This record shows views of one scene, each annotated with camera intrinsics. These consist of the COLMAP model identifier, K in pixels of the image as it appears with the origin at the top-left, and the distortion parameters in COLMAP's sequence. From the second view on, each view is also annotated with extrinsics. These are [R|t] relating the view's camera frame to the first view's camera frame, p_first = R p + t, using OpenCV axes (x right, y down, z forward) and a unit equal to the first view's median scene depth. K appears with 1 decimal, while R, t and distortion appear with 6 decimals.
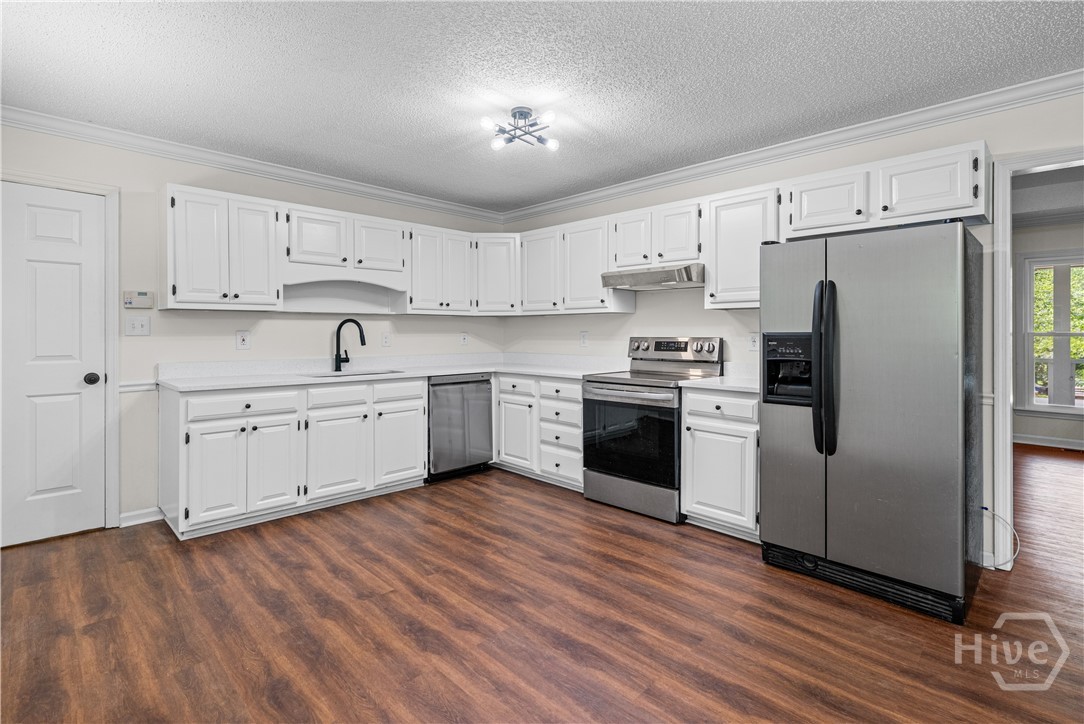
lens RADIAL K [[511.1, 0, 543.2], [0, 511.1, 342.4], [0, 0, 1]] dist [-0.000543, -0.000013]
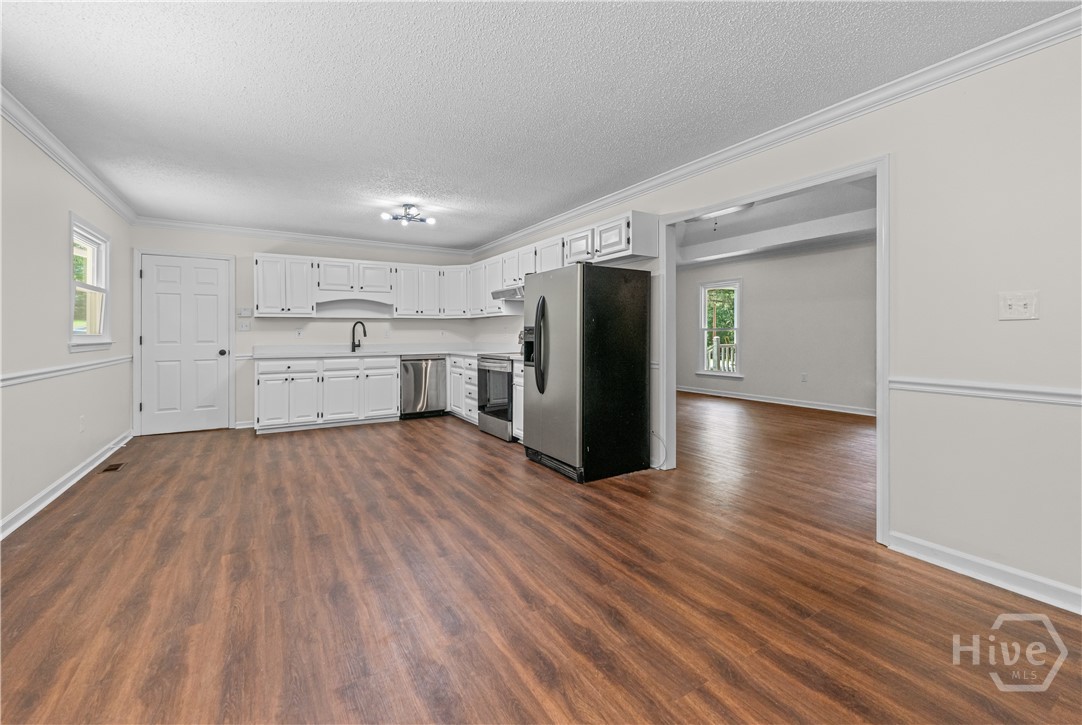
lens RADIAL K [[447.2, 0, 545.0], [0, 447.2, 342.8], [0, 0, 1]] dist [-0.000675, -0.000183]
pose [[0.973826, -0.001428, -0.227290, 0.612643], [0.001834, 0.999997, 0.001576, 0.026419], [0.227287, -0.001952, 0.973826, -0.341378]]
